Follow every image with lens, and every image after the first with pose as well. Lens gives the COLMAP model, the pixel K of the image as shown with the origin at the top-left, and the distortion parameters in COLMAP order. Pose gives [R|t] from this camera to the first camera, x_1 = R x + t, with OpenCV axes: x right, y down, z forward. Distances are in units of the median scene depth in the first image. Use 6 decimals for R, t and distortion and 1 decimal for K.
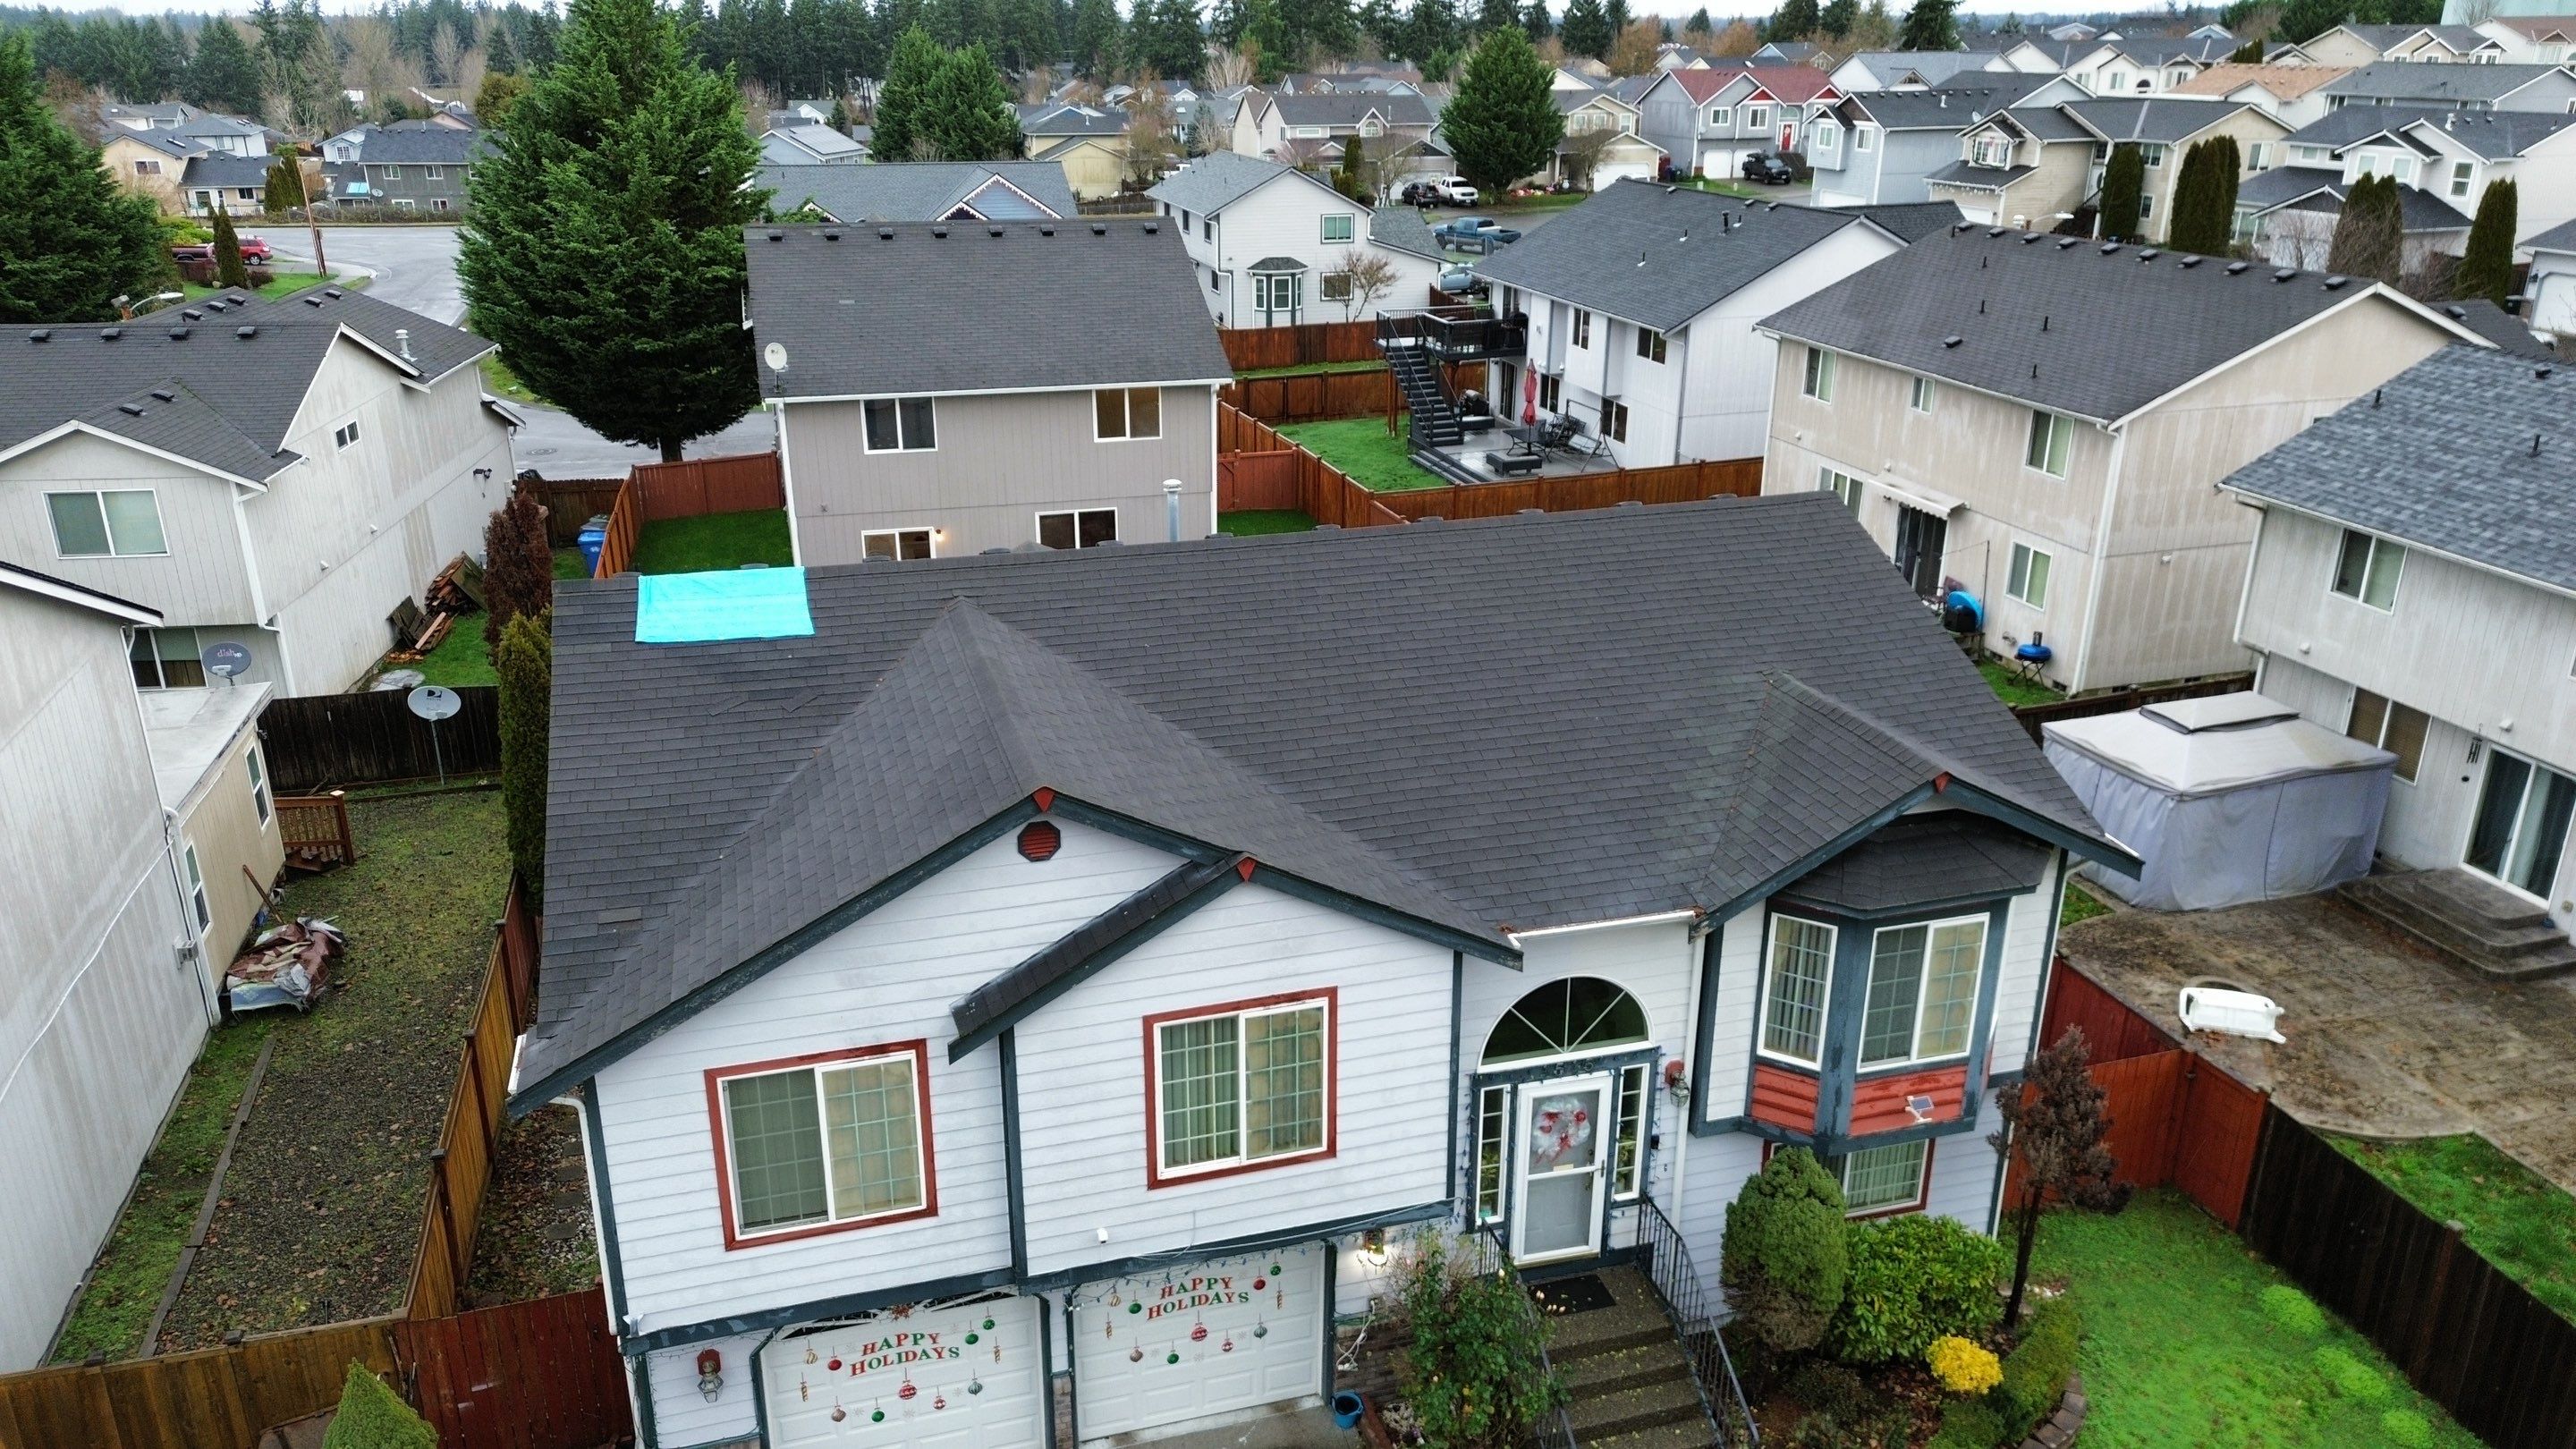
lens RADIAL K [[1795.9, 0, 1288.0], [0, 1795.9, 724.5], [0, 0, 1]] dist [0.087140, -0.086574]
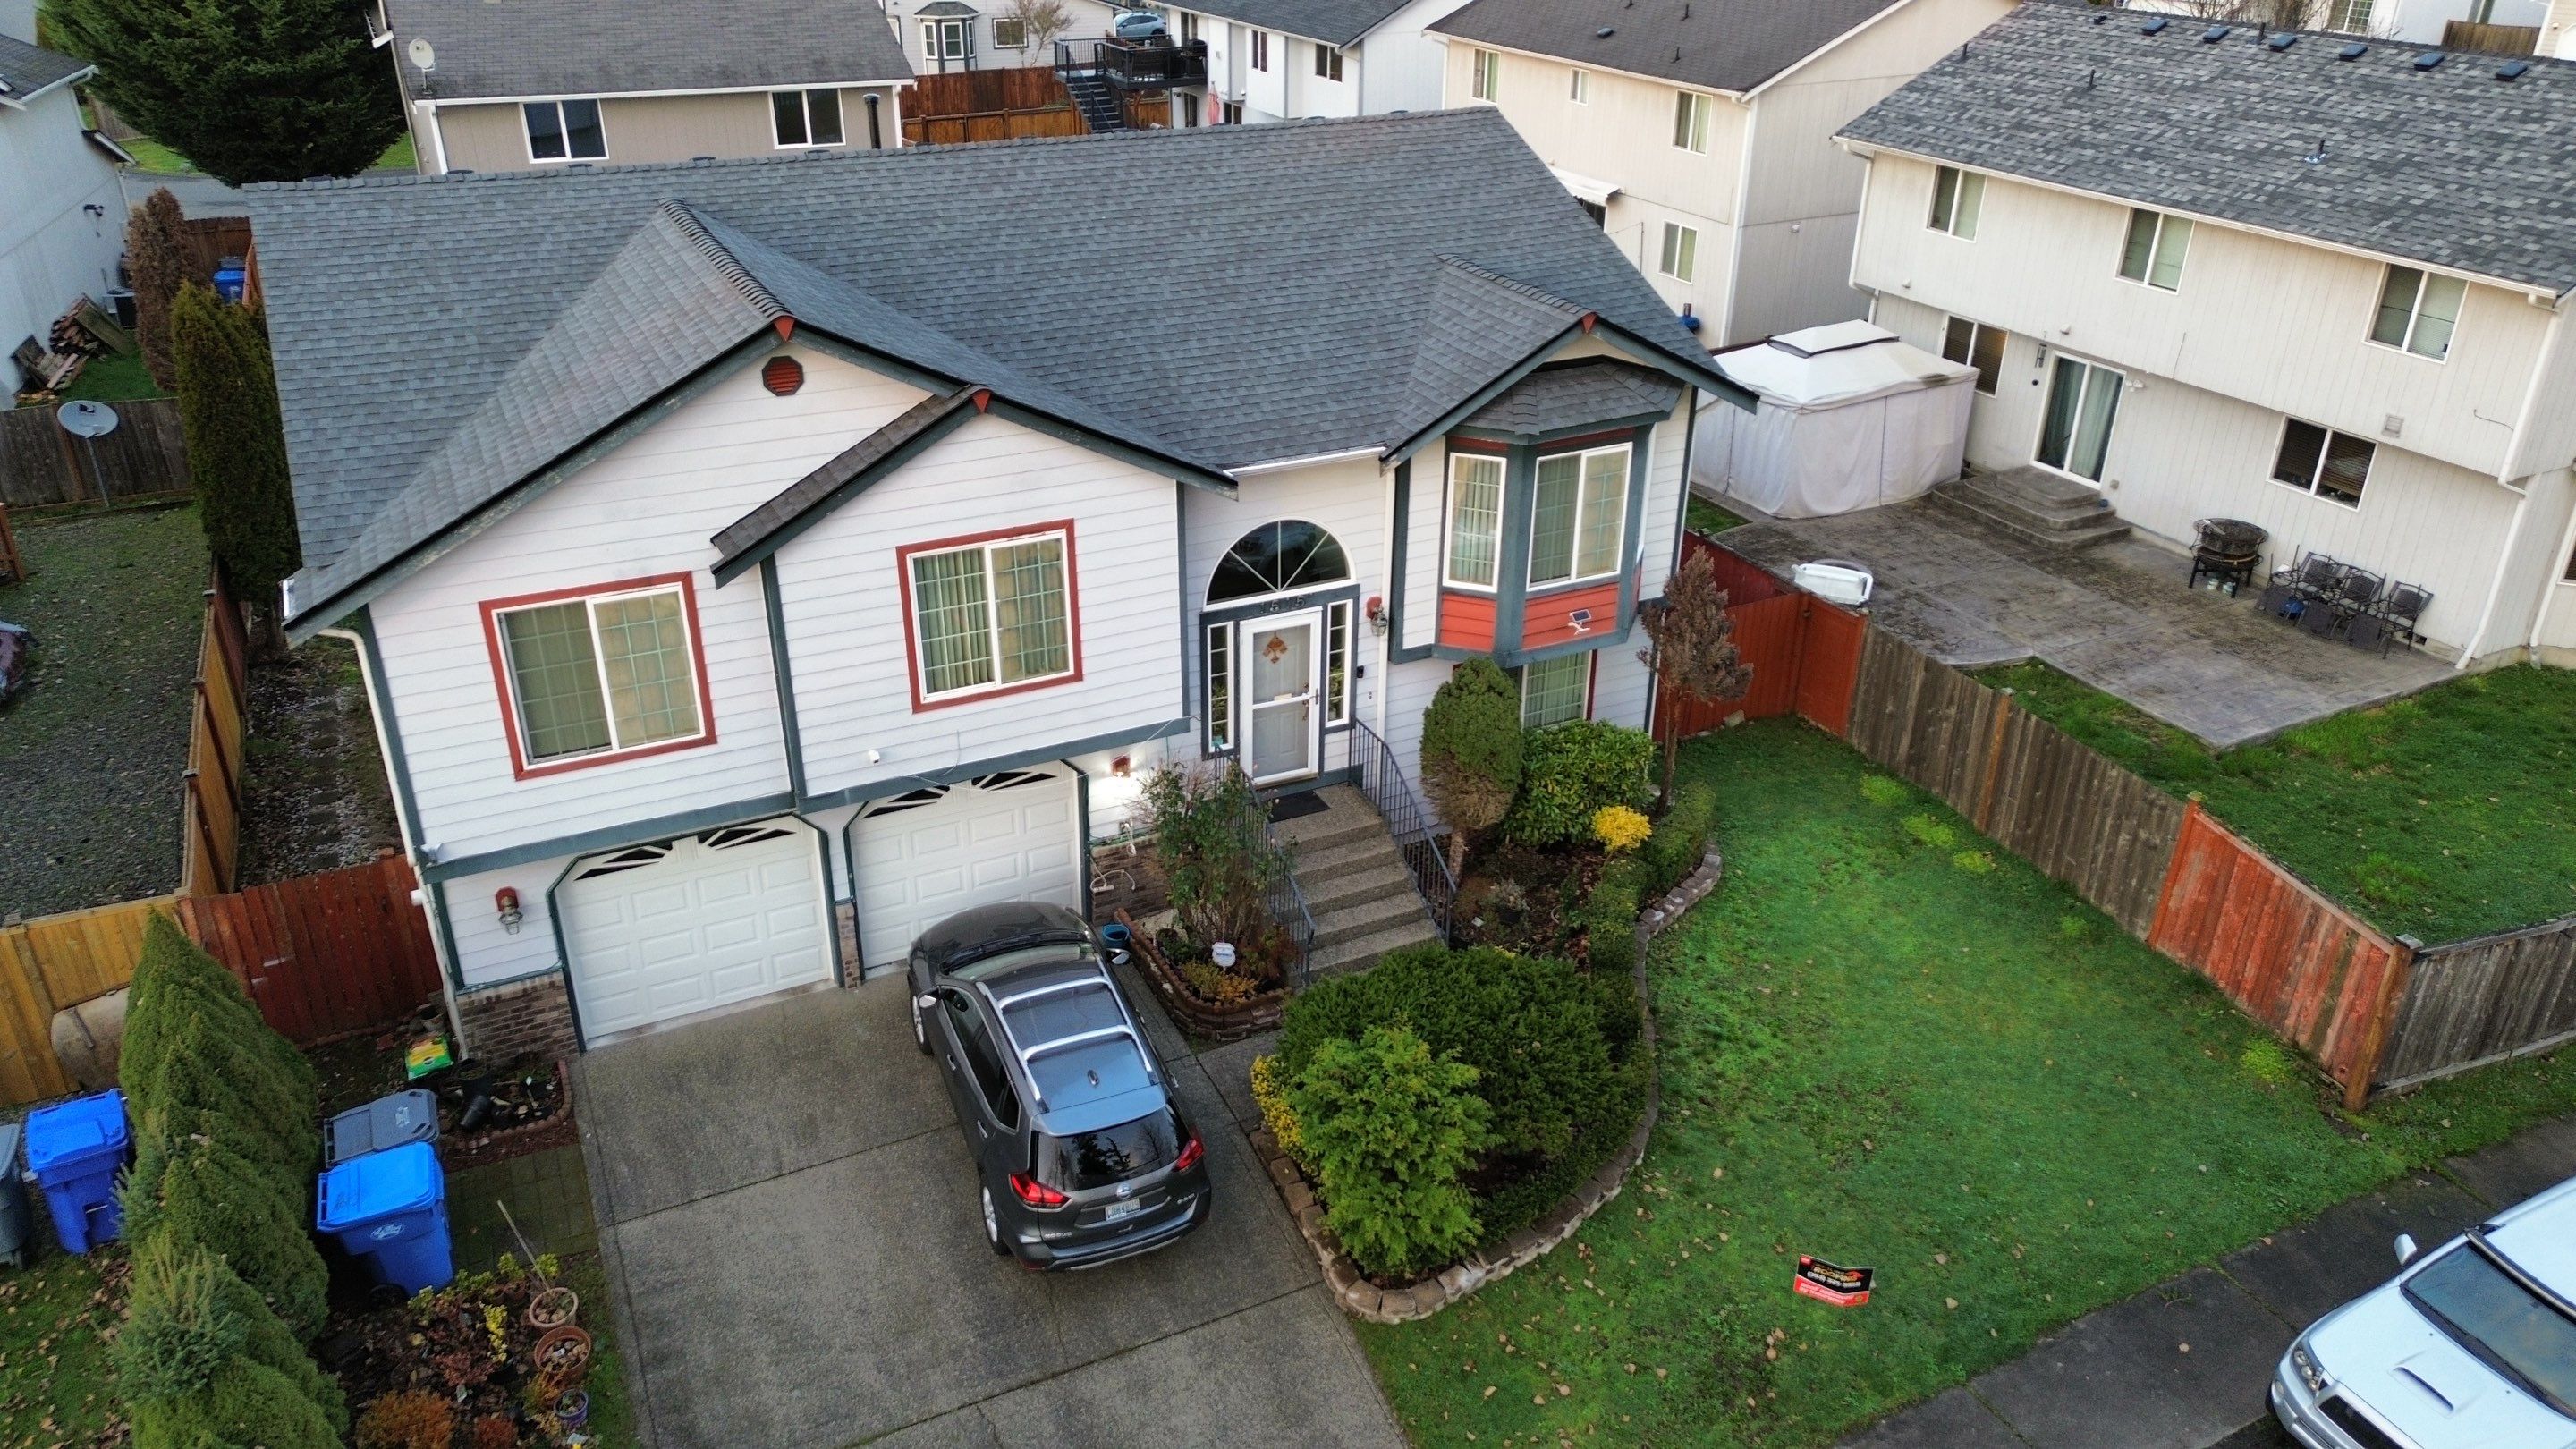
lens RADIAL K [[1794.7, 0, 1288.0], [0, 1794.7, 724.5], [0, 0, 1]] dist [0.091457, -0.083379]
pose [[0.985260, -0.073640, 0.154399, -0.019483], [0.057130, 0.992424, 0.108768, 0.140486], [-0.161239, -0.098344, 0.982003, -0.107137]]
